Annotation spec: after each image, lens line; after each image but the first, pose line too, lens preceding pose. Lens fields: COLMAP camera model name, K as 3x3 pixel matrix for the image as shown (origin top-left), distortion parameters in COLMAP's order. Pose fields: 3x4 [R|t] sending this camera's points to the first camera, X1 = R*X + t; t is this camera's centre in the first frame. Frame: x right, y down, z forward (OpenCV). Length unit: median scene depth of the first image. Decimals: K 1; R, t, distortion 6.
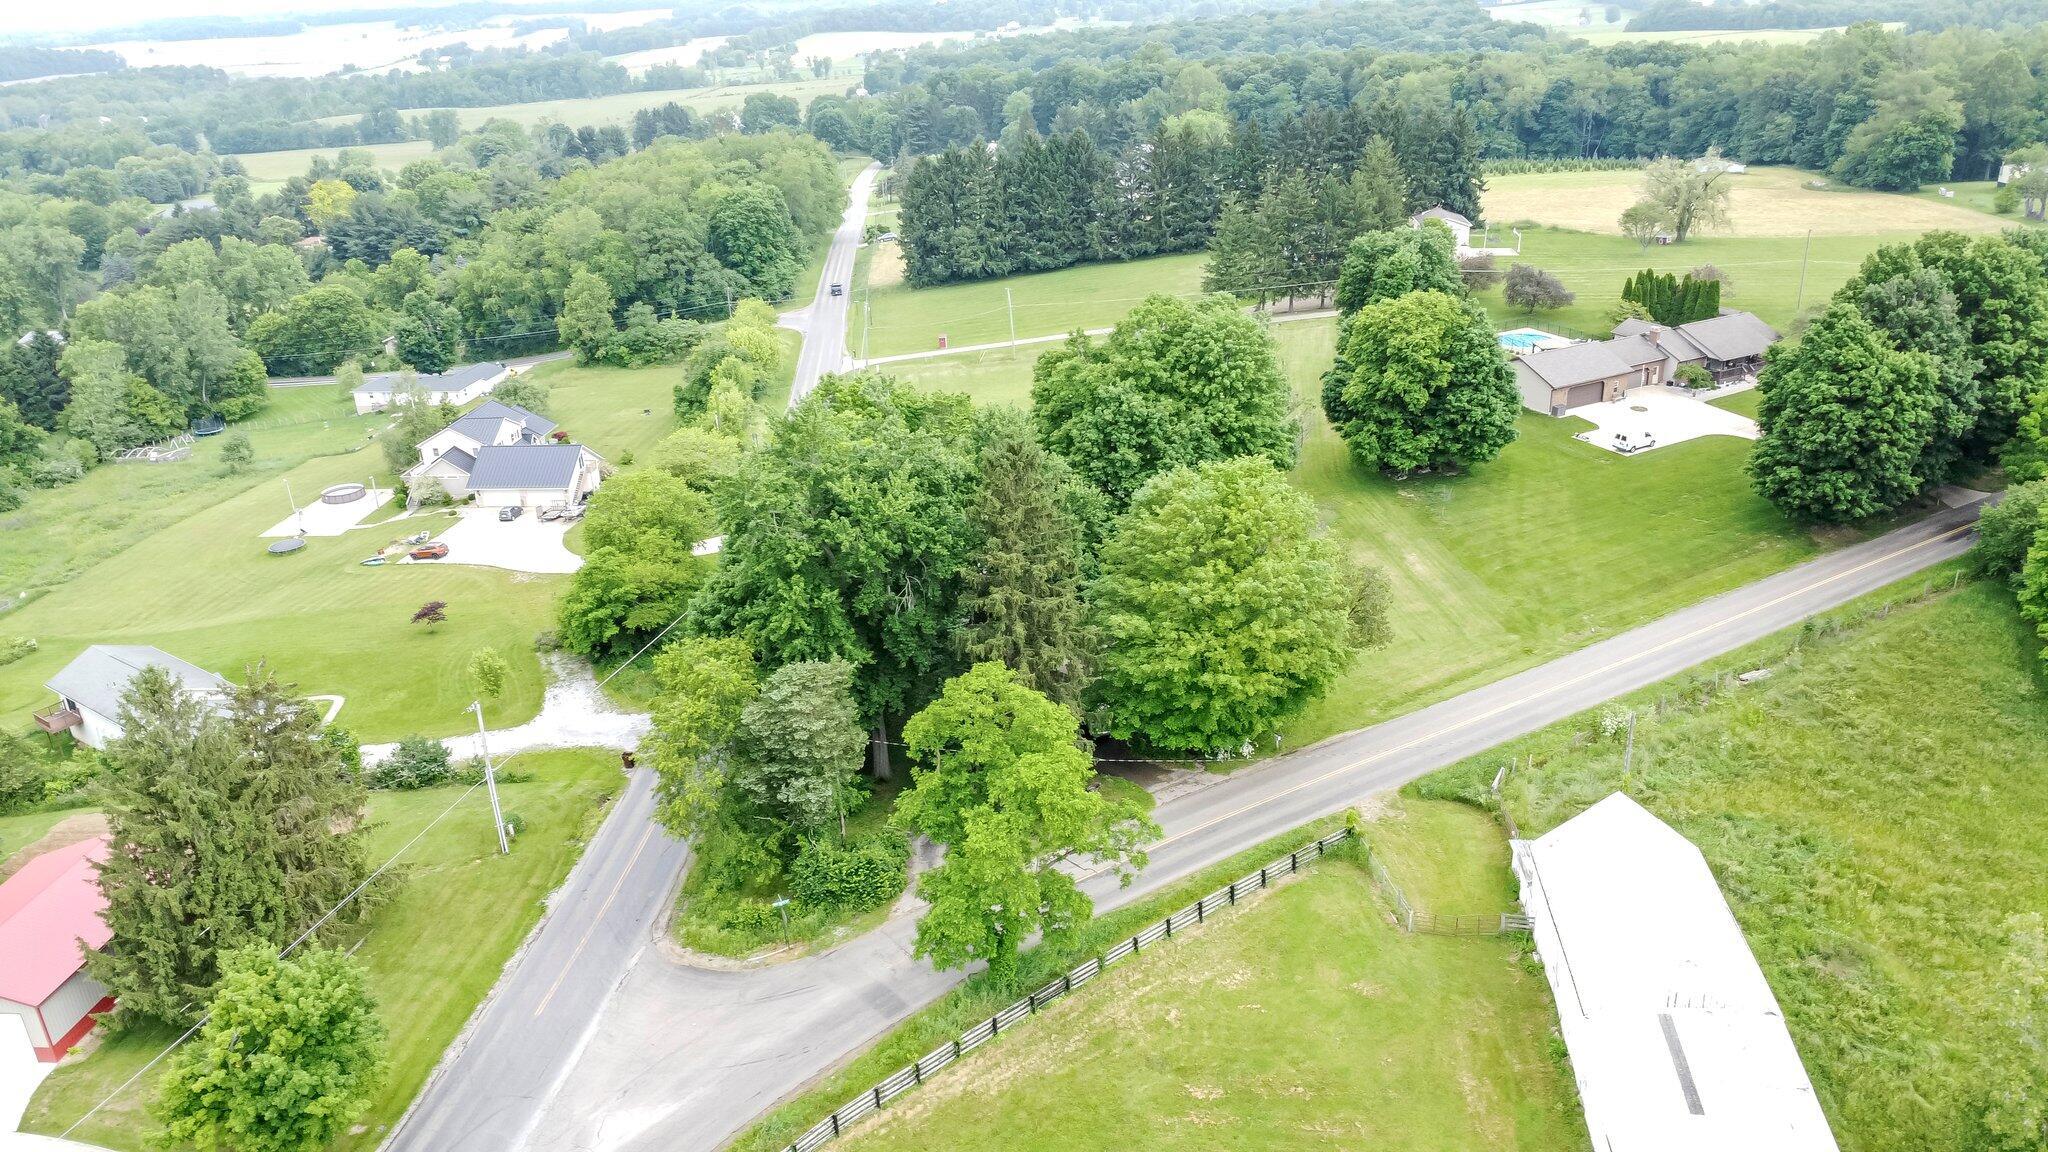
lens RADIAL K [[1482.0, 0, 1024.0], [0, 1482.0, 576.0], [0, 0, 1]] dist [-0.017246, -0.028779]
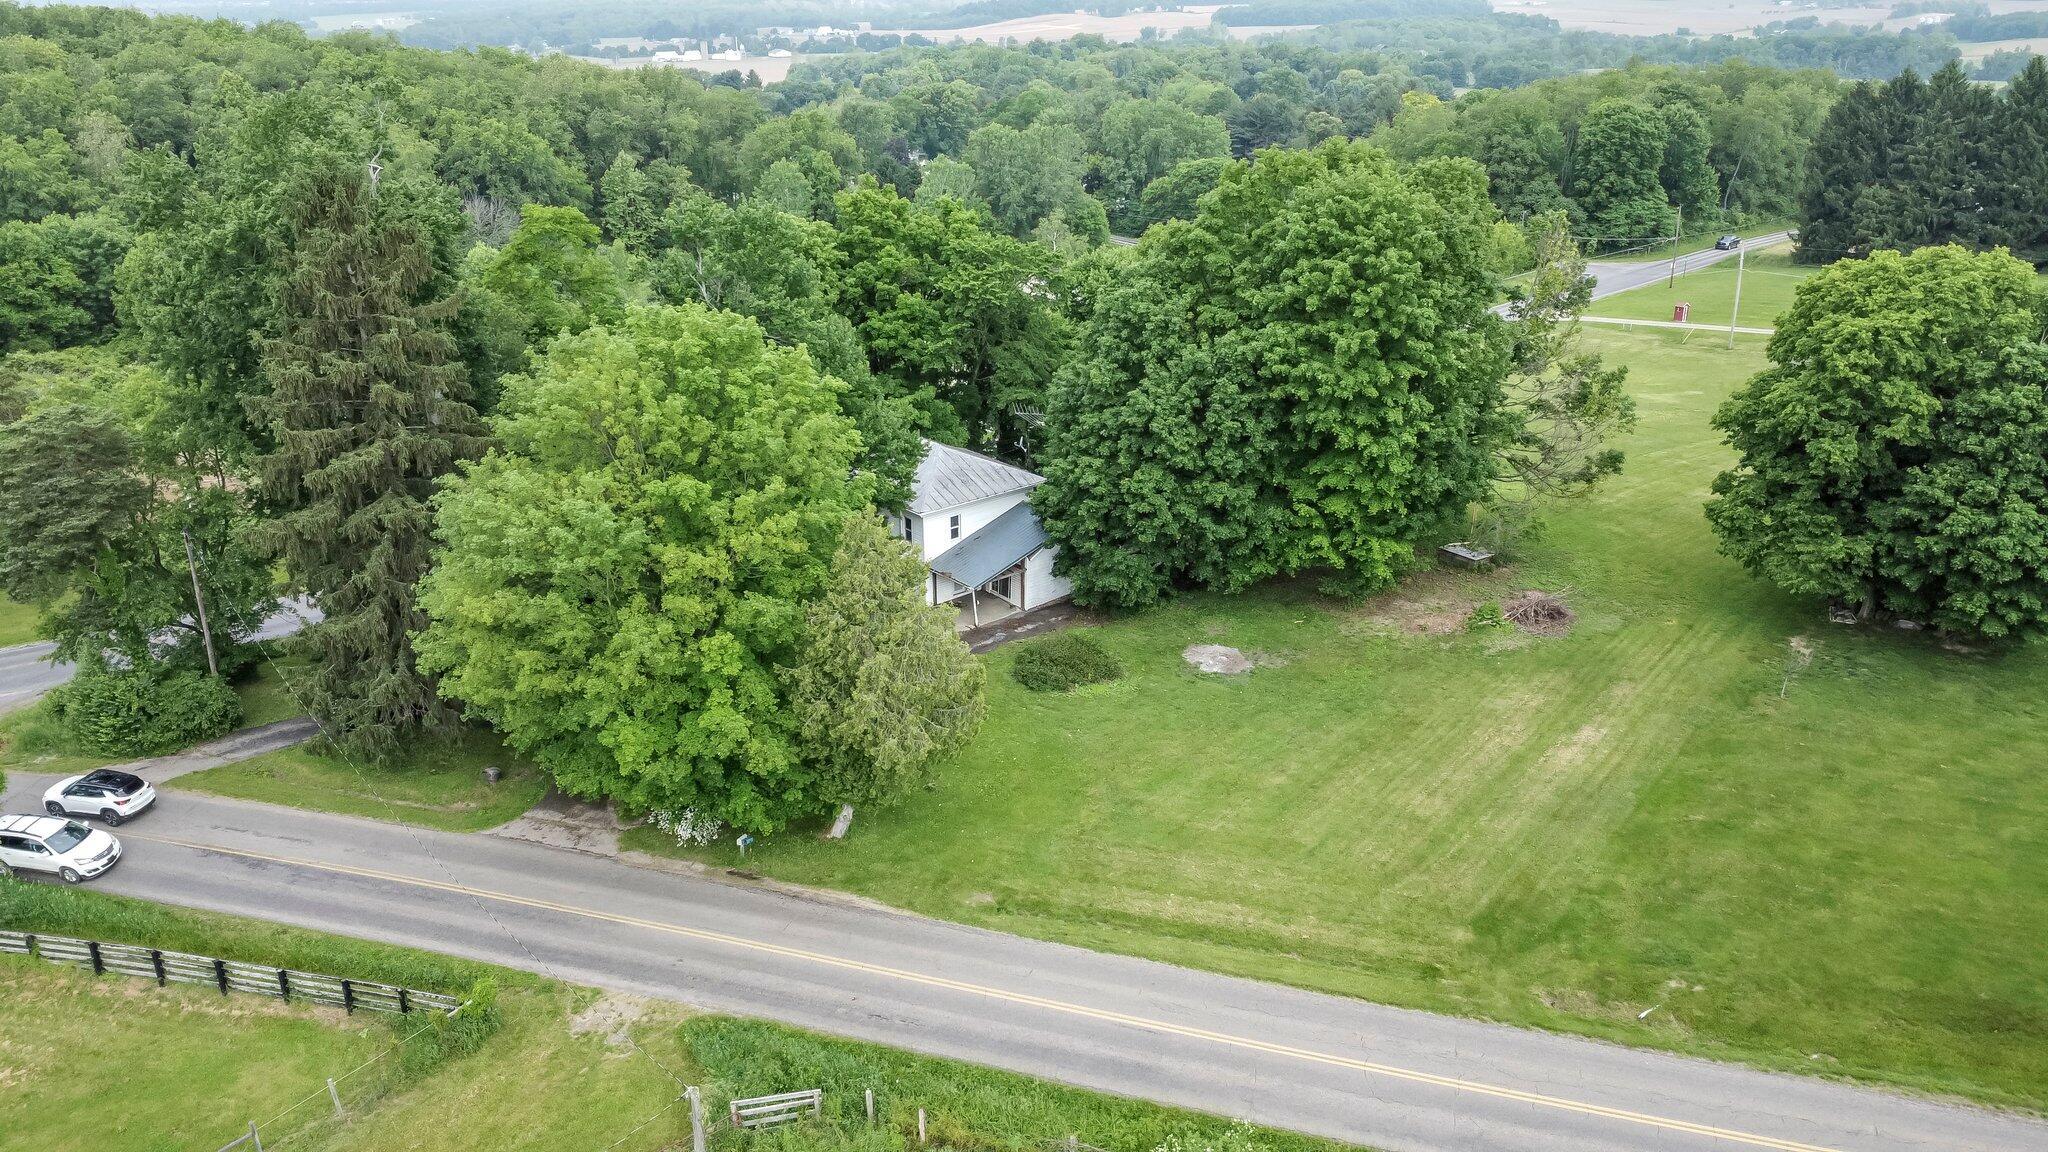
lens RADIAL K [[1482.0, 0, 1024.0], [0, 1482.0, 576.0], [0, 0, 1]] dist [-0.017246, -0.028779]
pose [[0.661271, 0.317415, -0.679682, 0.364061], [-0.308291, 0.941006, 0.139514, -0.057943], [0.683869, 0.117283, 0.720116, 0.413111]]
